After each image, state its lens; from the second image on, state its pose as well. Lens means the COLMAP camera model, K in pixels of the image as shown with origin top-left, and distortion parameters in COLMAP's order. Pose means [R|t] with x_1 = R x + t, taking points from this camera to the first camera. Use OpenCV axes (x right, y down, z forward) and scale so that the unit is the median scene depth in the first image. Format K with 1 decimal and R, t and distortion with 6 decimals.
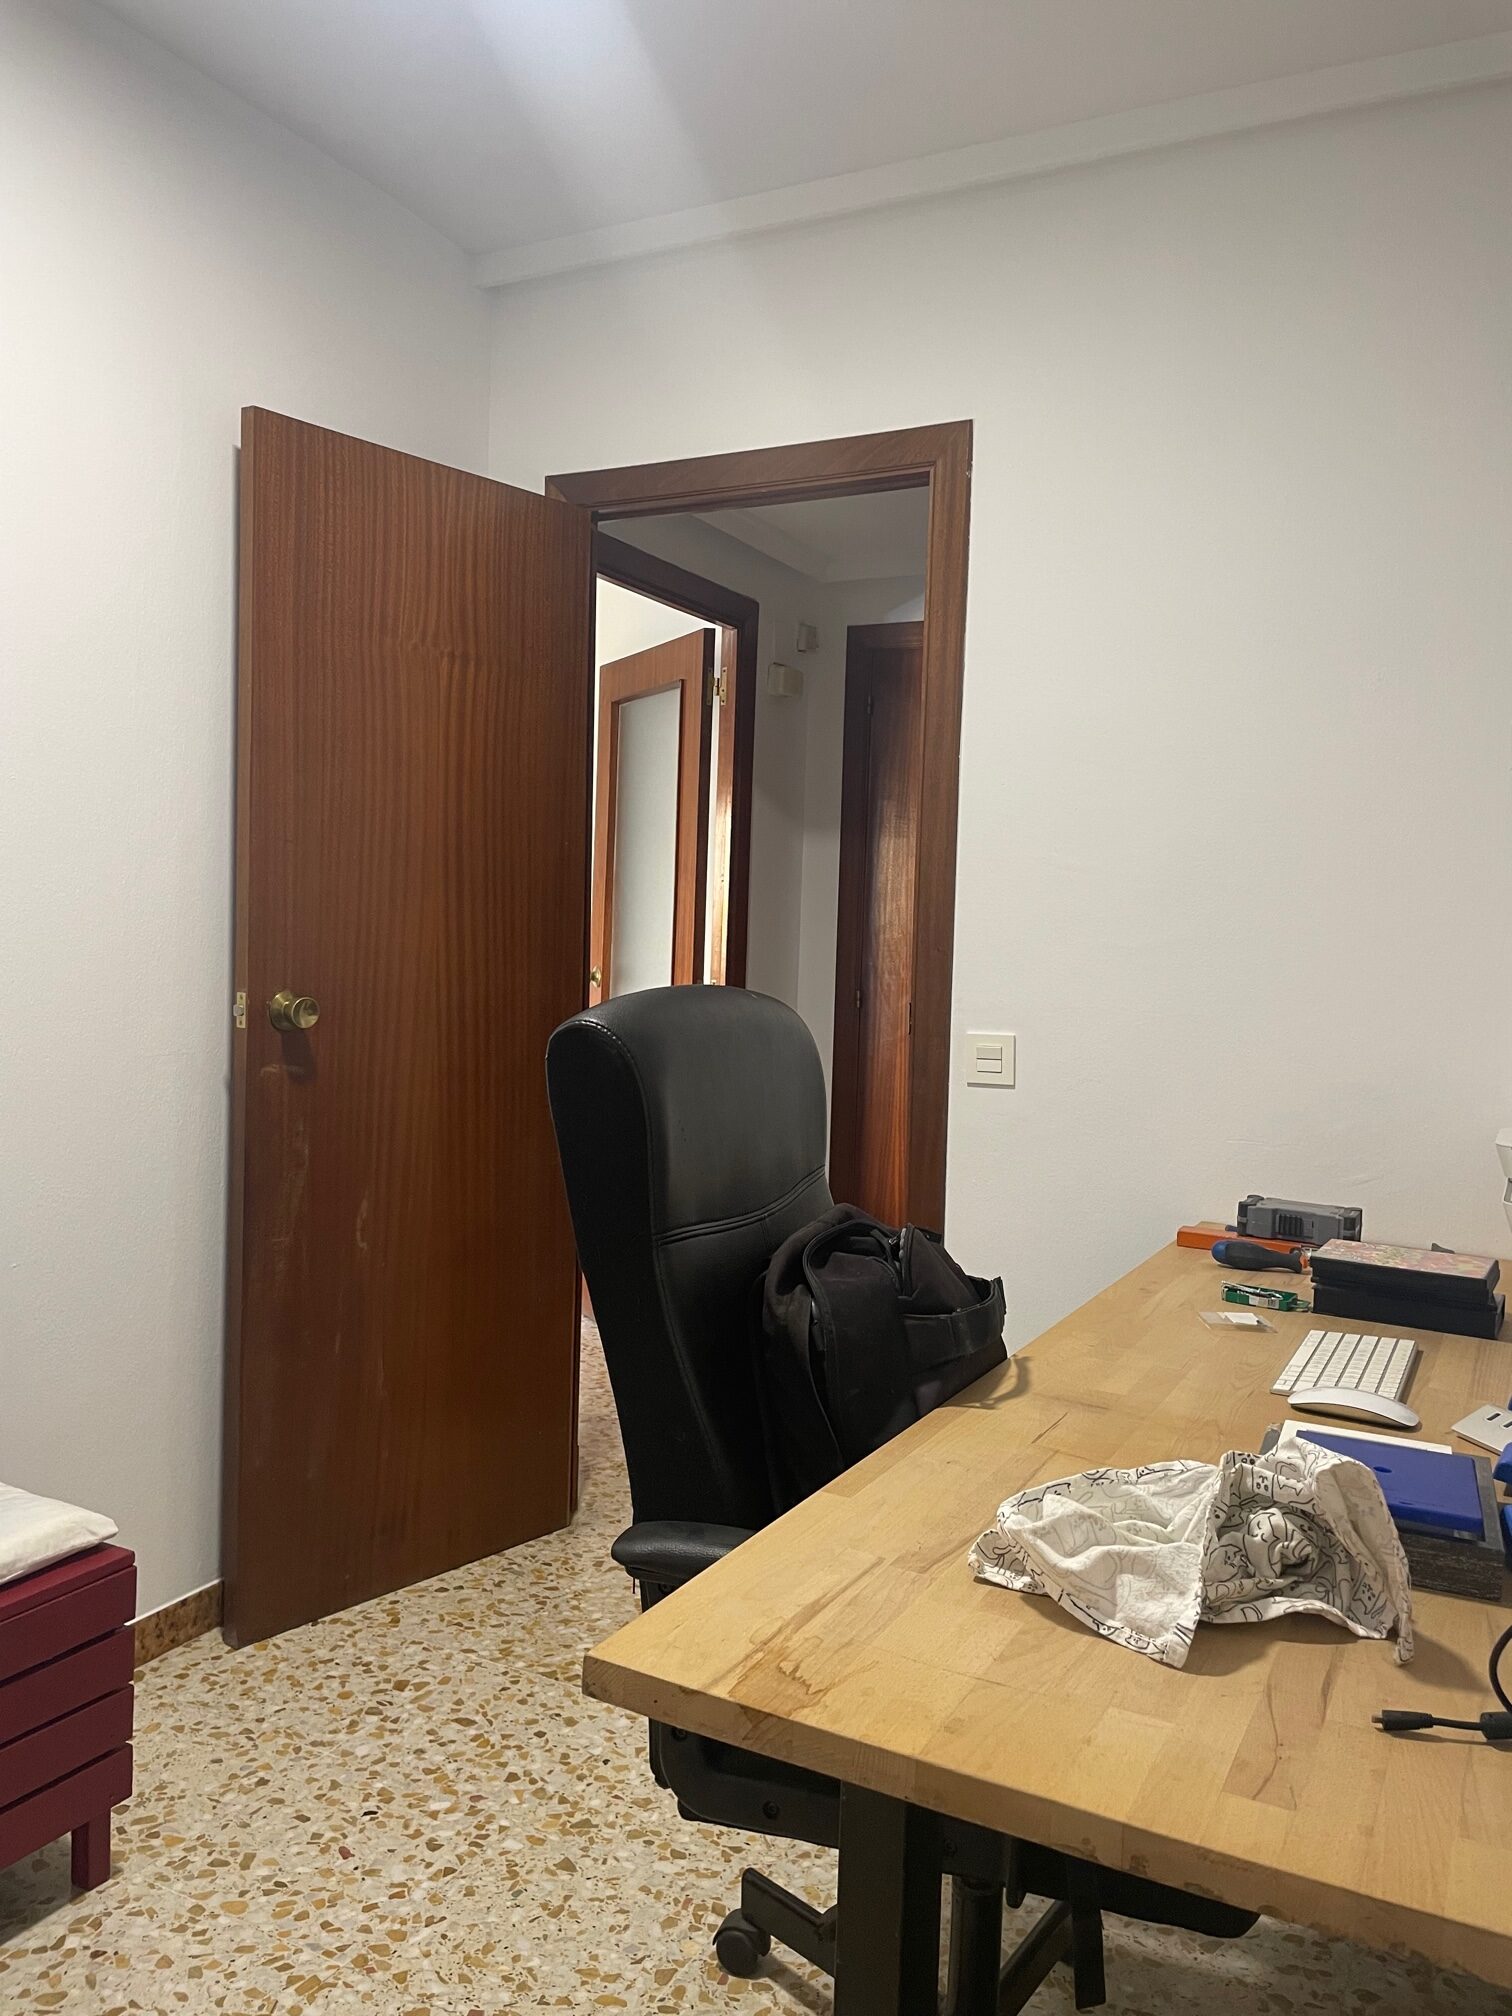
lens RADIAL K [[1524.9, 0, 756.0], [0, 1524.9, 1008.0], [0, 0, 1]] dist [0.091580, -0.112348]
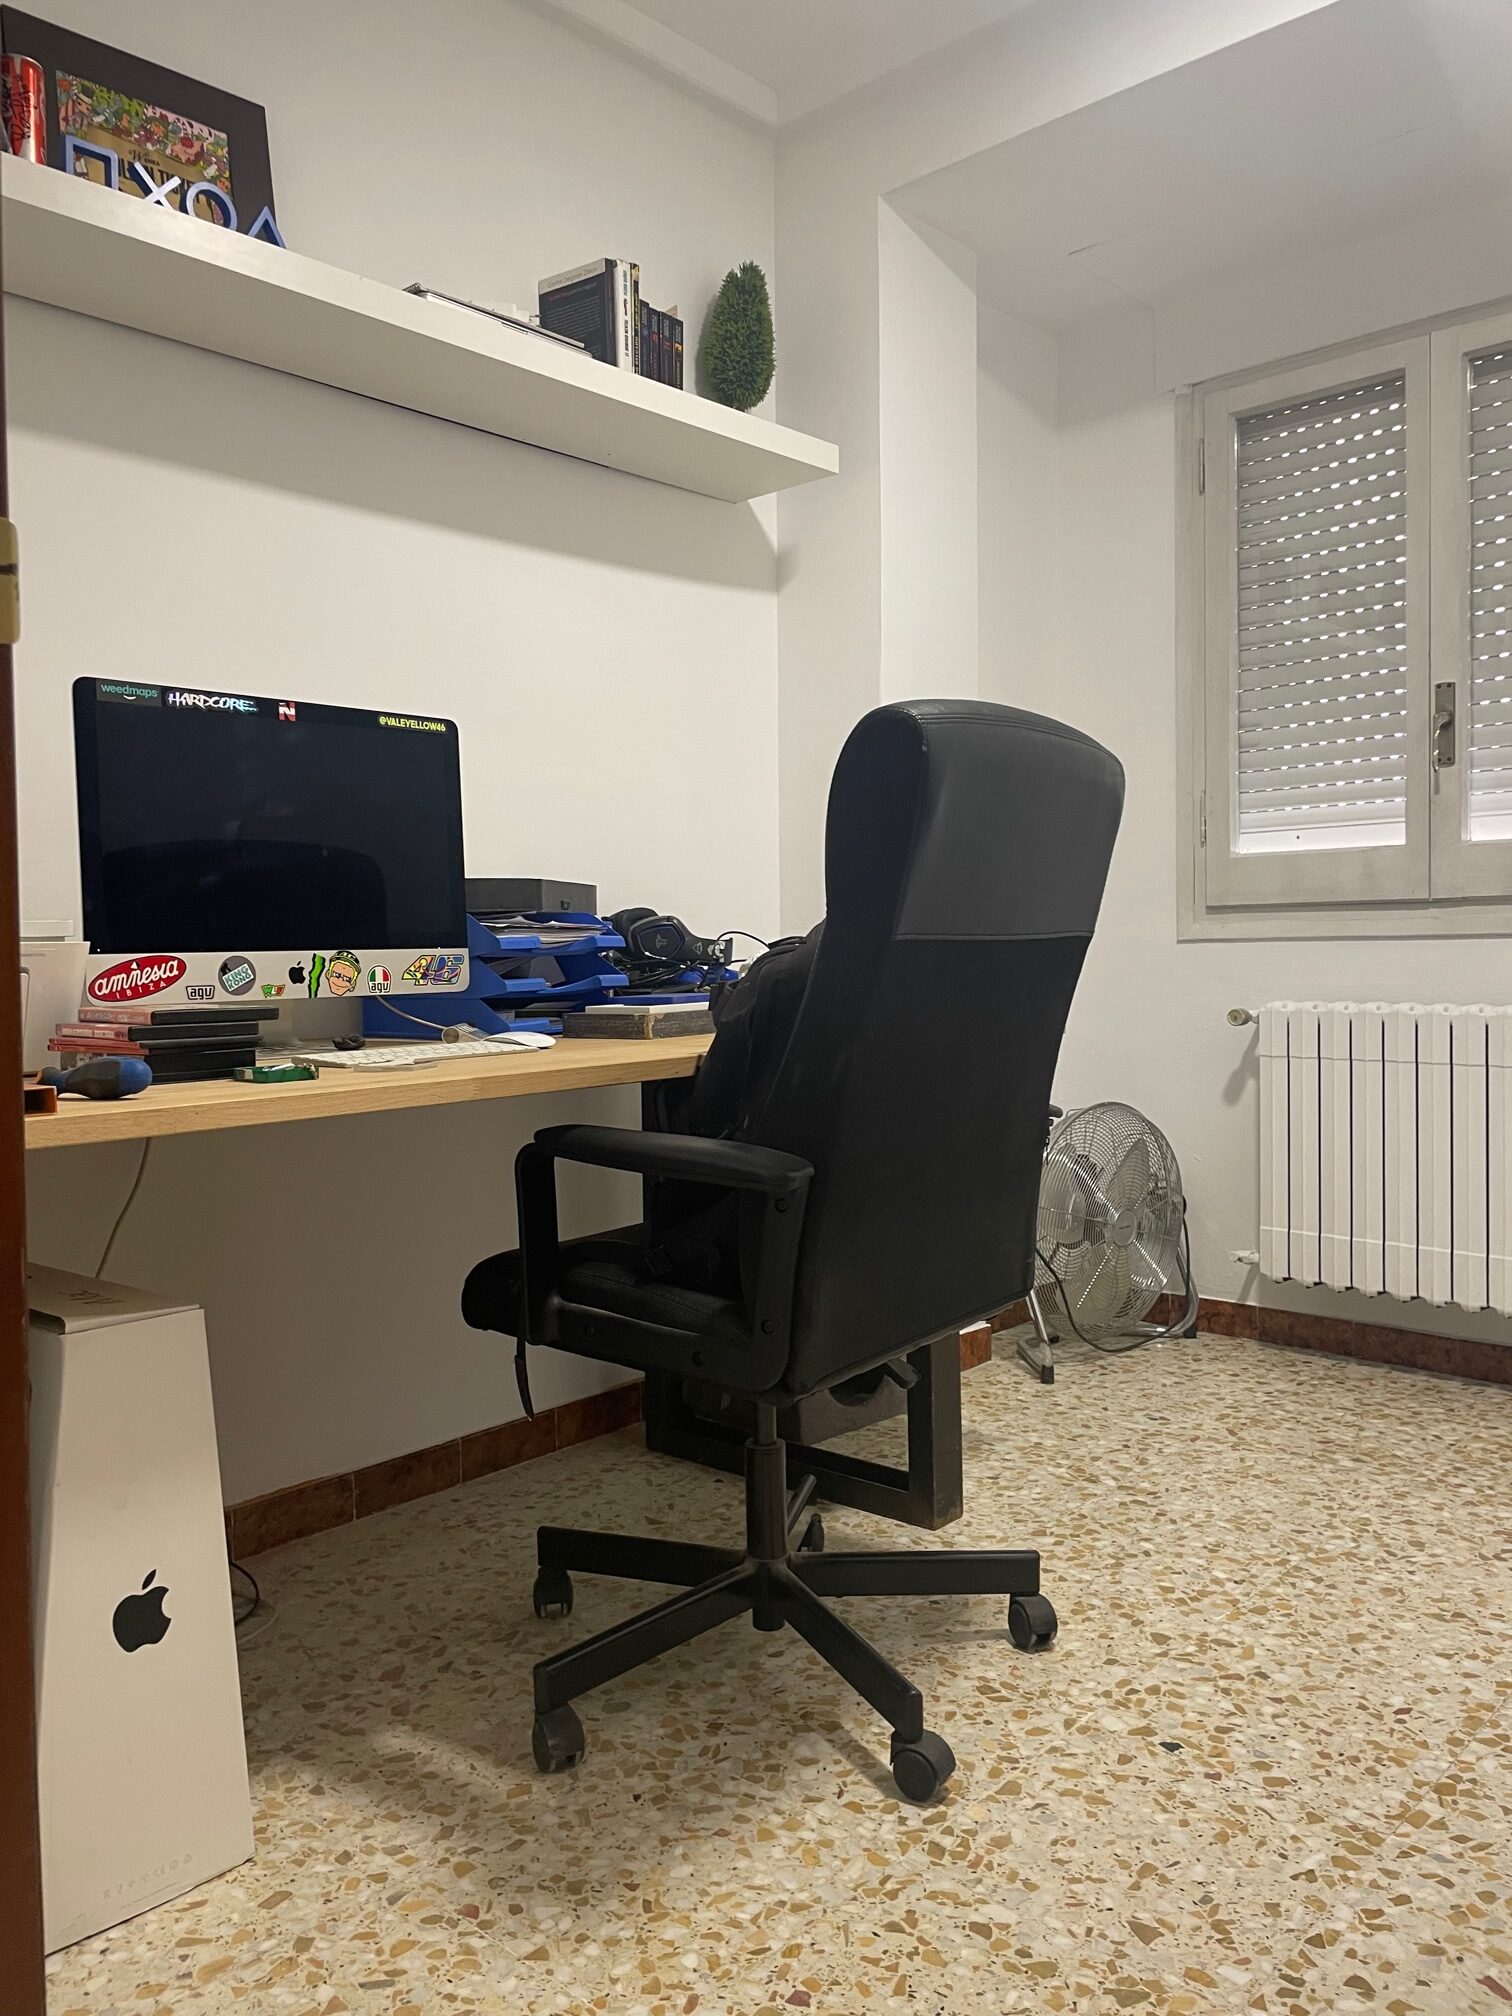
lens RADIAL K [[1524.9, 0, 756.0], [0, 1524.9, 1008.0], [0, 0, 1]] dist [0.091580, -0.112348]
pose [[-0.966467, -0.029185, 0.255127, -0.123479], [-0.004127, 0.995157, 0.098207, 0.075950], [-0.256758, 0.093861, -0.961907, 1.731303]]
